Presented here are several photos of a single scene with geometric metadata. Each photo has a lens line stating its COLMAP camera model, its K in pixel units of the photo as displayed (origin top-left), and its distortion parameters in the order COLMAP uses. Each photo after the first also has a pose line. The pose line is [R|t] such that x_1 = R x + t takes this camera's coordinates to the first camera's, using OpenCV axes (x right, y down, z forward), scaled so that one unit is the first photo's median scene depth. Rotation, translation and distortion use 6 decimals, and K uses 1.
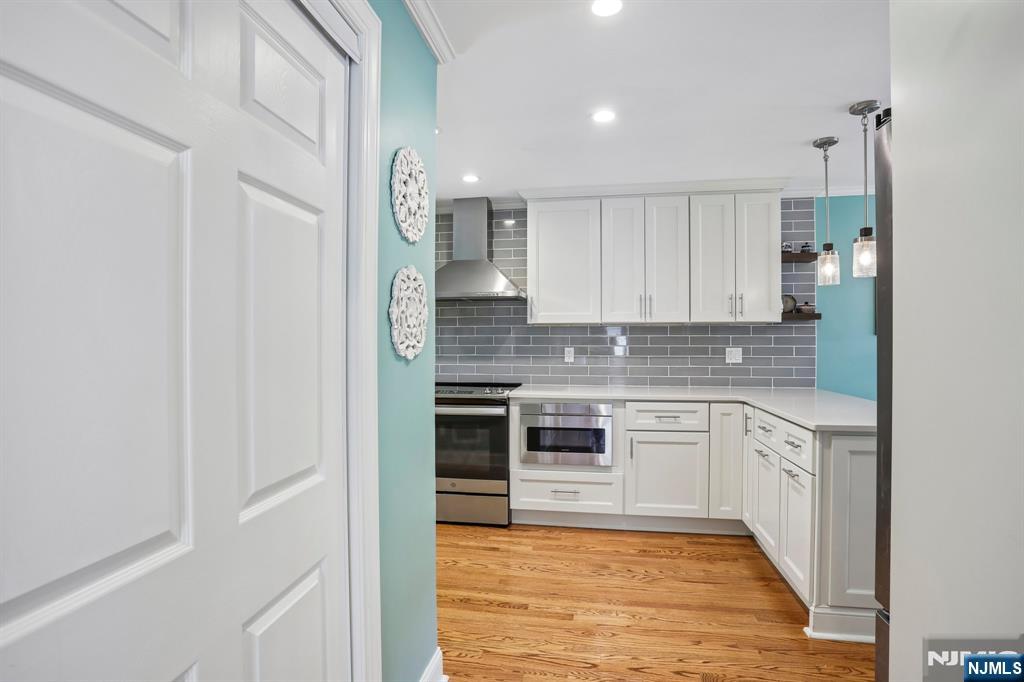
lens RADIAL K [[516.4, 0, 512.0], [0, 516.4, 341.0], [0, 0, 1]] dist [-0.073030, 0.035320]
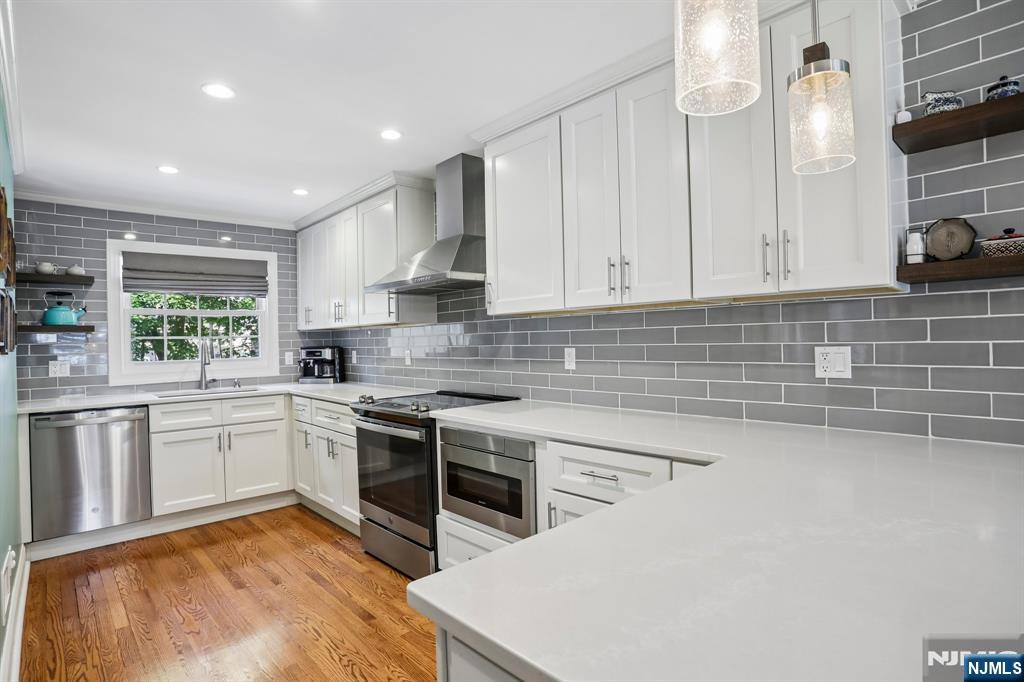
lens RADIAL K [[518.7, 0, 512.0], [0, 518.7, 341.0], [0, 0, 1]] dist [-0.083455, 0.035183]
pose [[0.796224, -0.014856, -0.604820, 0.505756], [0.018205, 0.999834, -0.000593, 0.003052], [0.604728, -0.010538, 0.796362, 0.461892]]
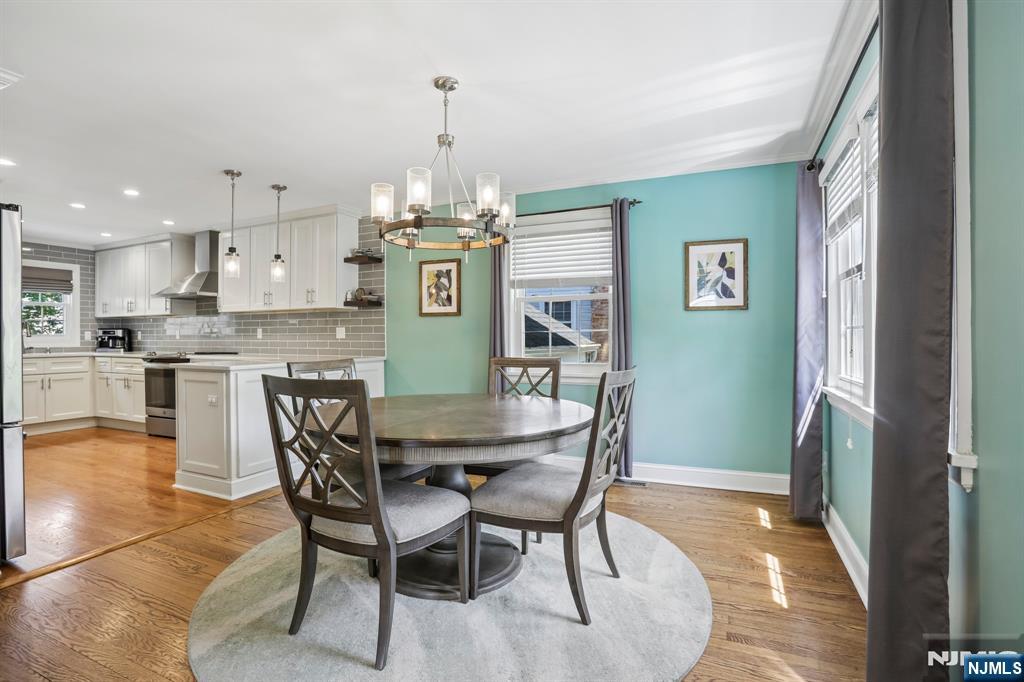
lens RADIAL K [[516.4, 0, 512.0], [0, 516.4, 341.0], [0, 0, 1]] dist [-0.073030, 0.035320]
pose [[0.962396, 0.001598, -0.271646, 1.318095], [-0.000534, 0.999992, 0.003992, 0.046481], [0.271650, -0.003697, 0.962389, -0.217274]]
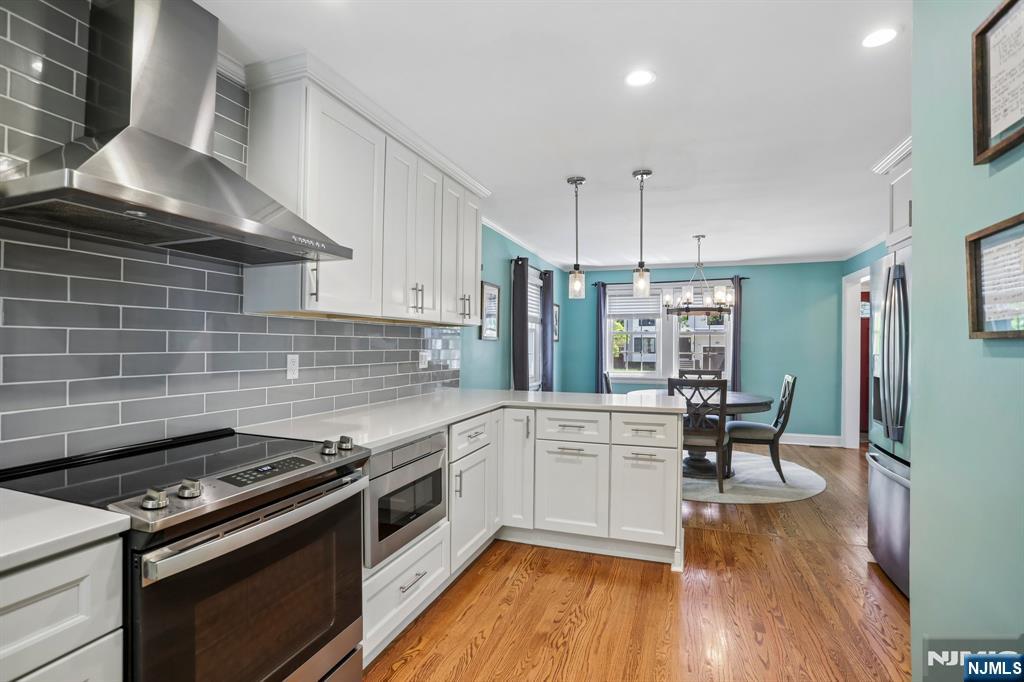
lens RADIAL K [[498.5, 0, 512.0], [0, 498.5, 341.0], [0, 0, 1]] dist [-0.080352, 0.029933]
pose [[0.168118, 0.008373, 0.985731, -0.439288], [-0.004429, 0.999960, -0.007739, 0.000633], [-0.985757, -0.003064, 0.168148, 0.727912]]
